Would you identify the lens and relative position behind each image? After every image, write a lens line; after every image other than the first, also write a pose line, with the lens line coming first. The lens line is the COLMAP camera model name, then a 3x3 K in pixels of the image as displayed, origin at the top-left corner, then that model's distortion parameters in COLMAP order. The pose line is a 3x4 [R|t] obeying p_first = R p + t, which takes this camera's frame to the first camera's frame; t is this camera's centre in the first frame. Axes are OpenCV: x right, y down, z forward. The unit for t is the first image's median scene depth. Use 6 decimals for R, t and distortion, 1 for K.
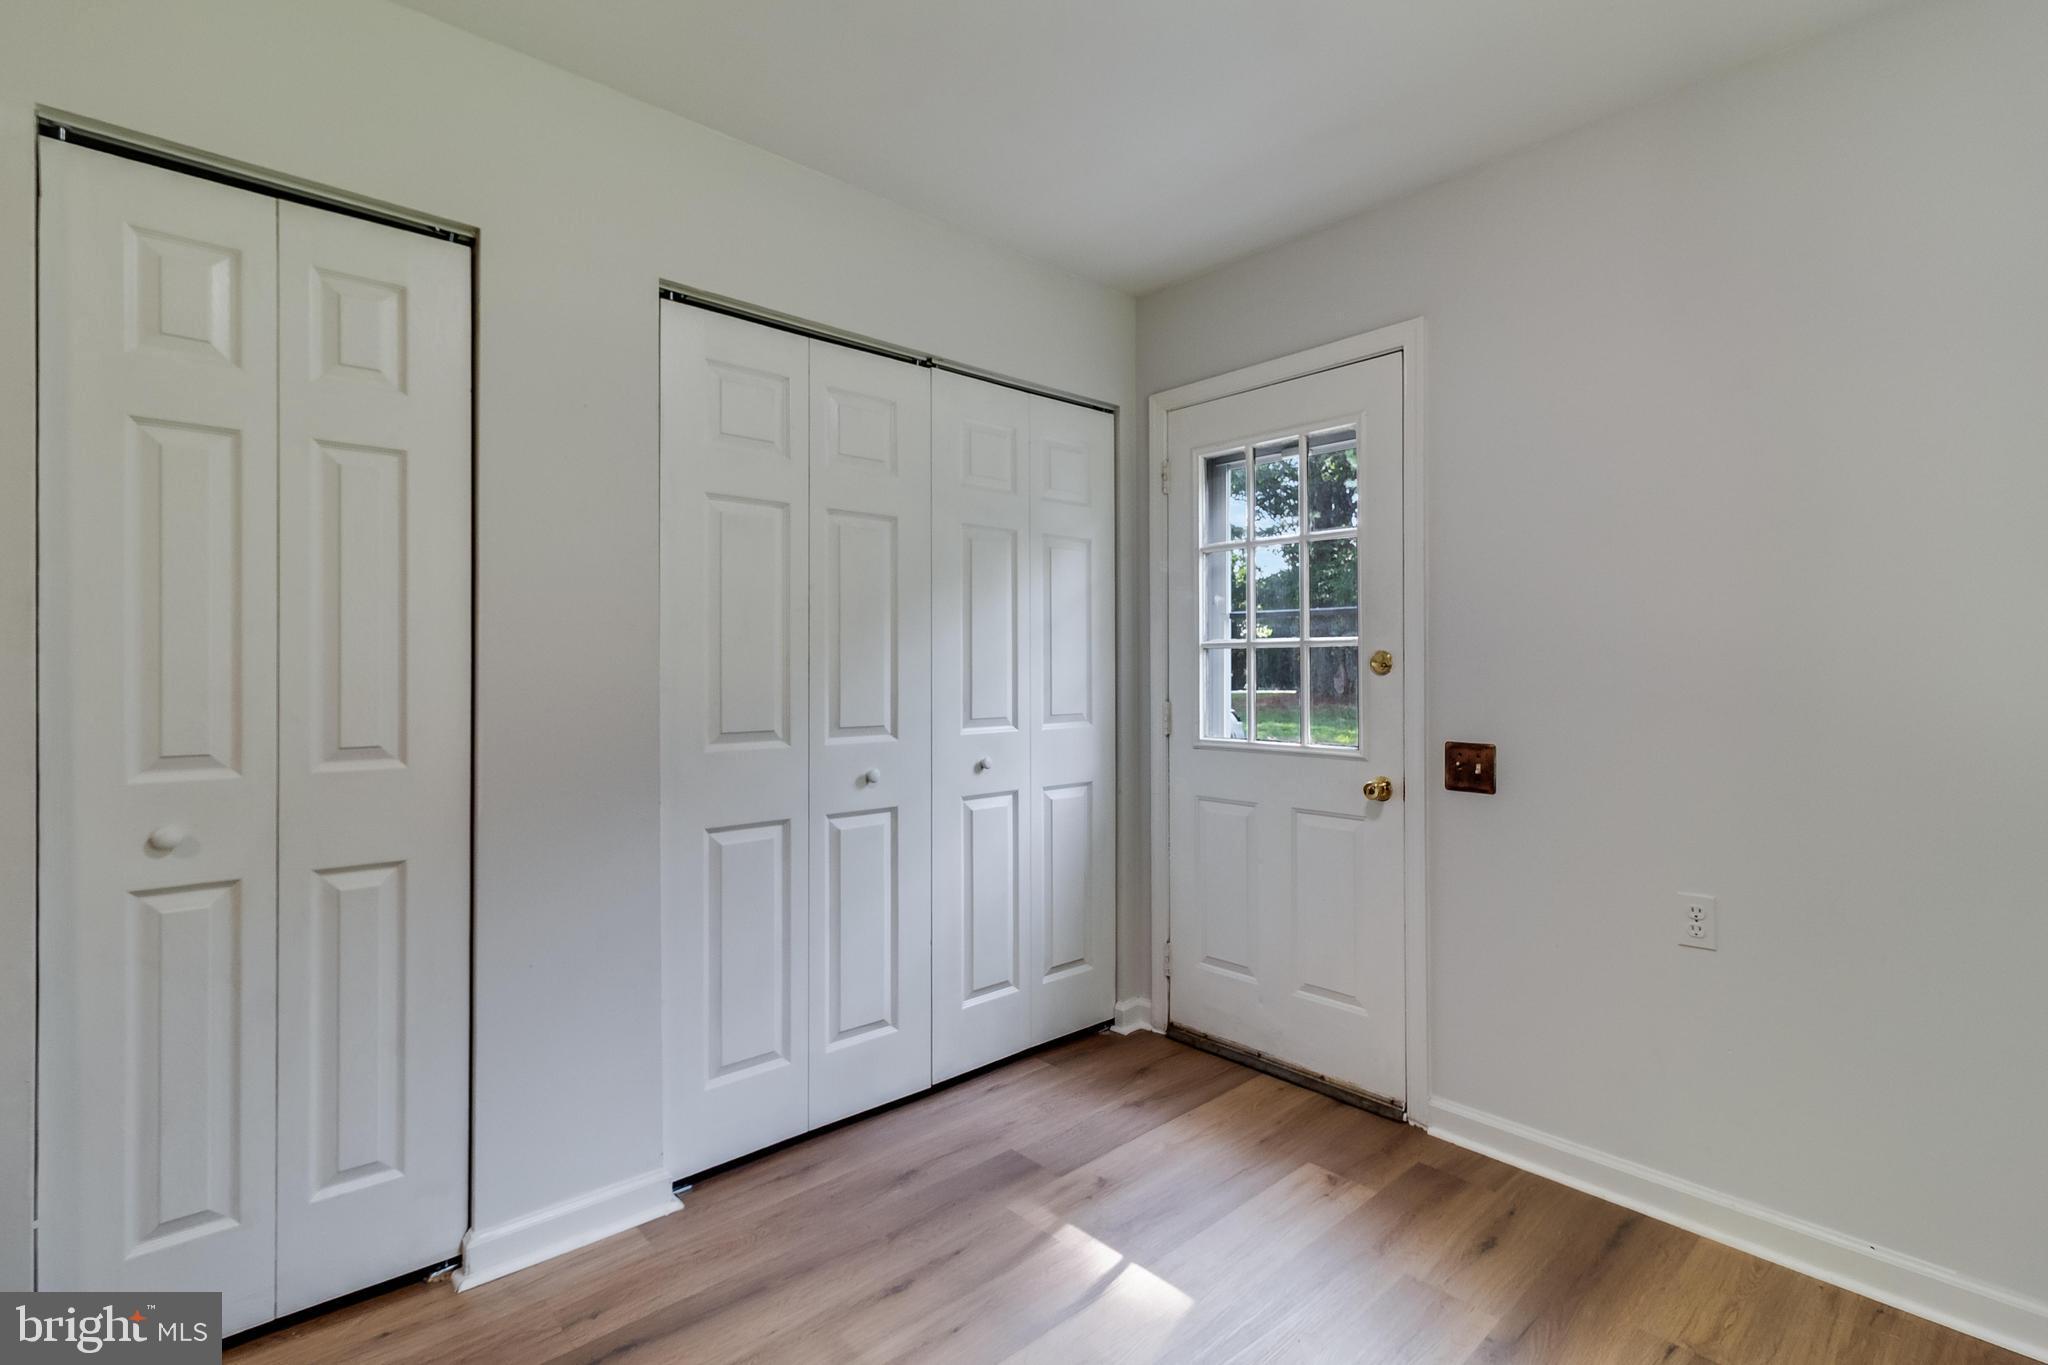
lens RADIAL K [[947.2, 0, 1036.7], [0, 947.2, 670.8], [0, 0, 1]] dist [0.000078, -0.000158]
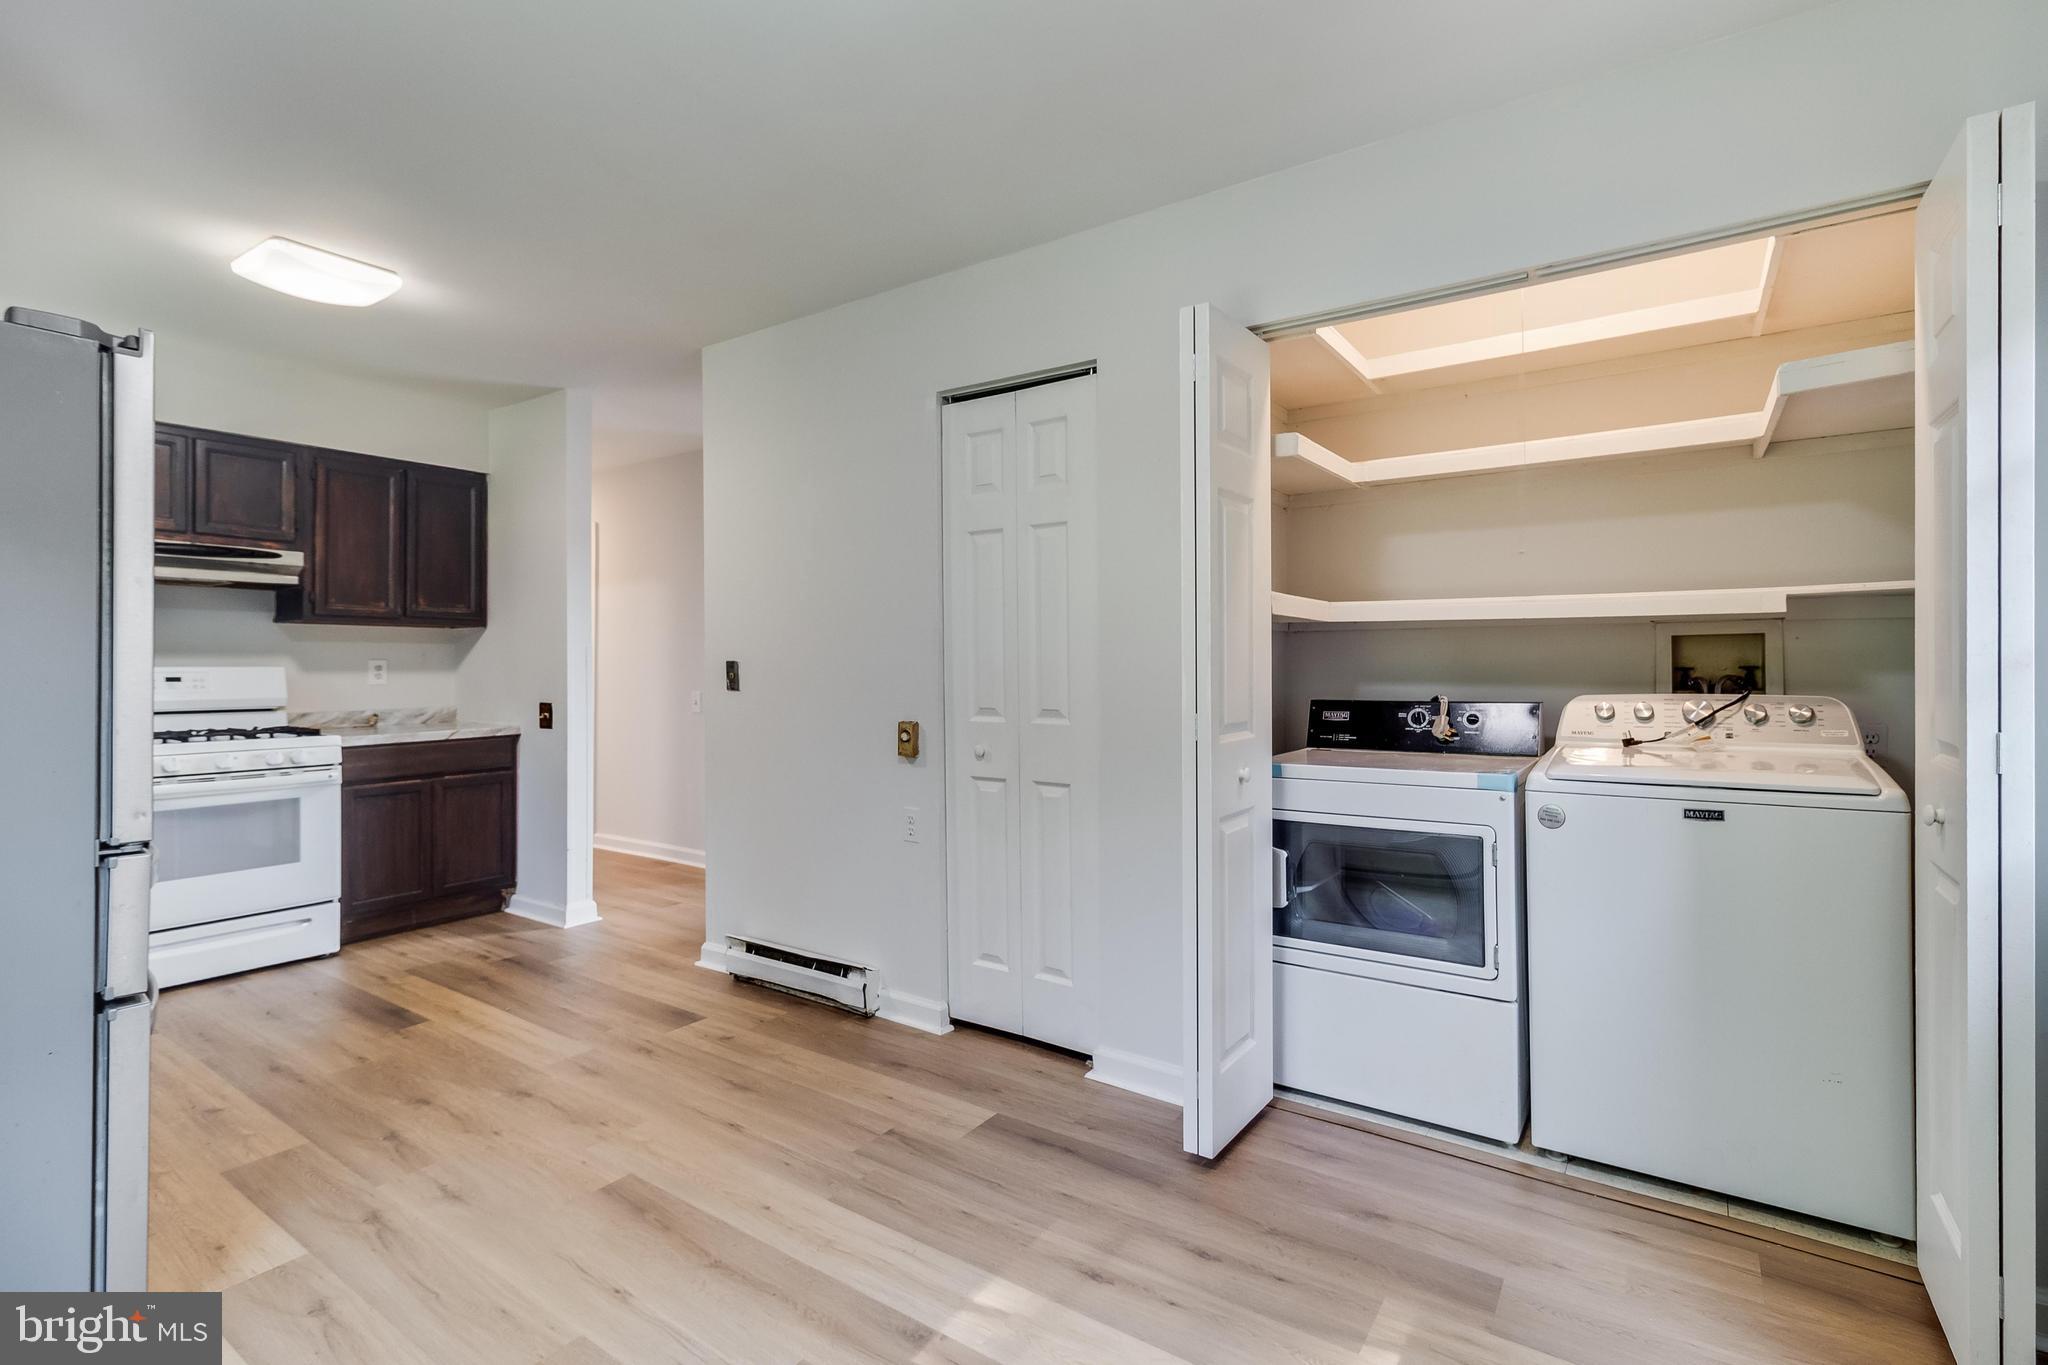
lens RADIAL K [[931.4, 0, 1026.9], [0, 931.4, 665.1], [0, 0, 1]] dist [0.000639, 0.000120]
pose [[0.232601, 0.004904, -0.972560, 0.599962], [0.002772, 0.999980, 0.005705, -0.003598], [0.972568, -0.004023, 0.232583, 0.427281]]
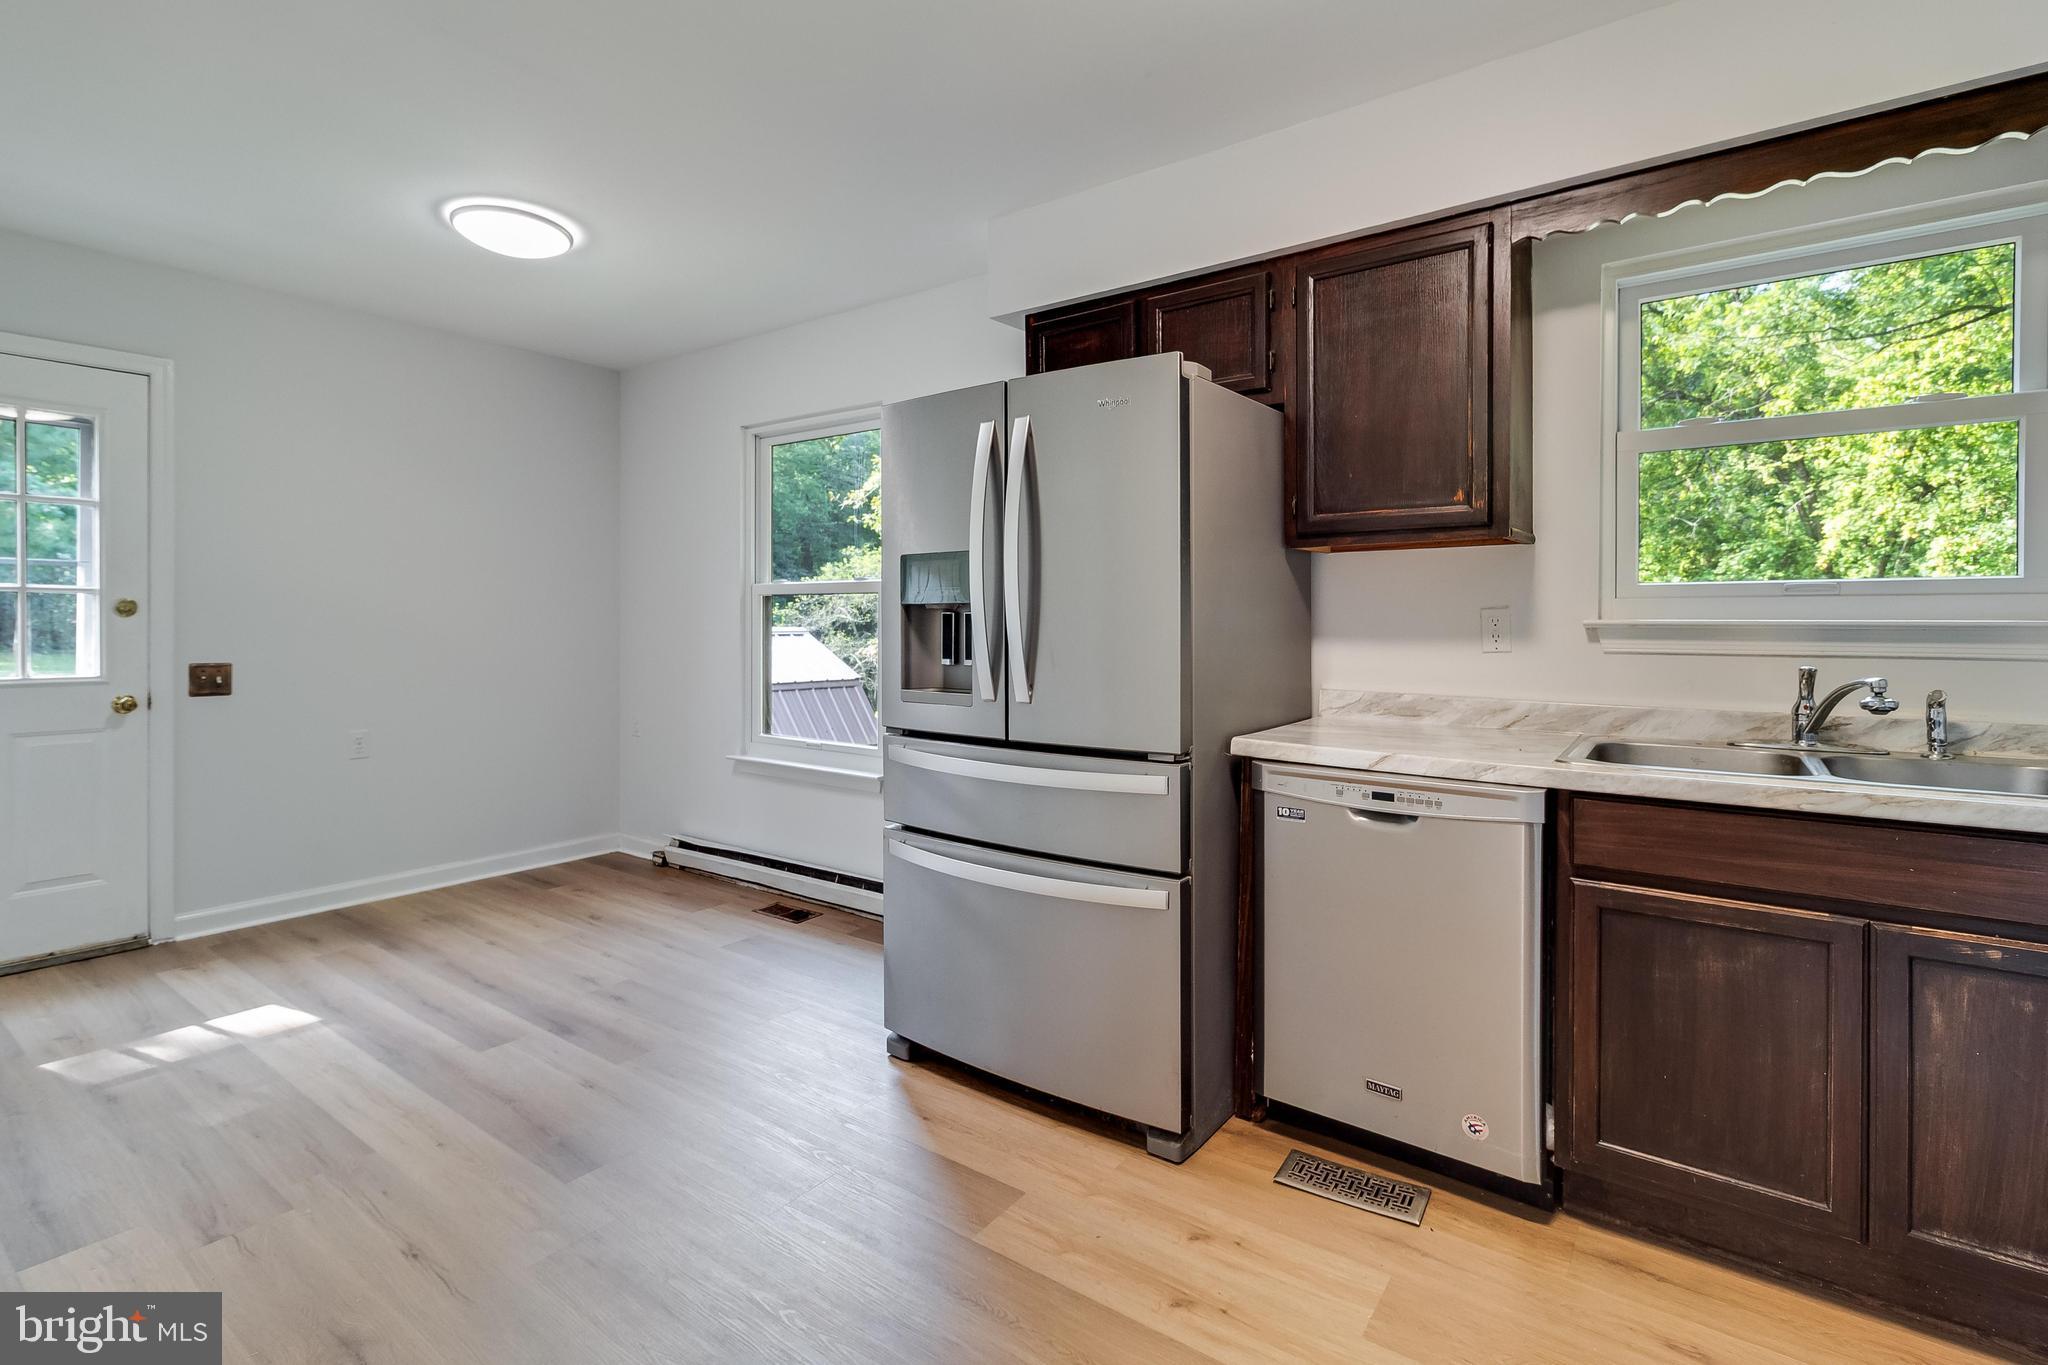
lens RADIAL K [[952.4, 0, 1027.8], [0, 952.4, 618.9], [0, 0, 1]] dist [0.000566, 0.000316]
pose [[-0.200430, 0.002141, 0.979706, -1.234400], [-0.004696, 0.999984, -0.003146, 0.004936], [-0.979697, -0.005231, -0.200417, 0.041096]]
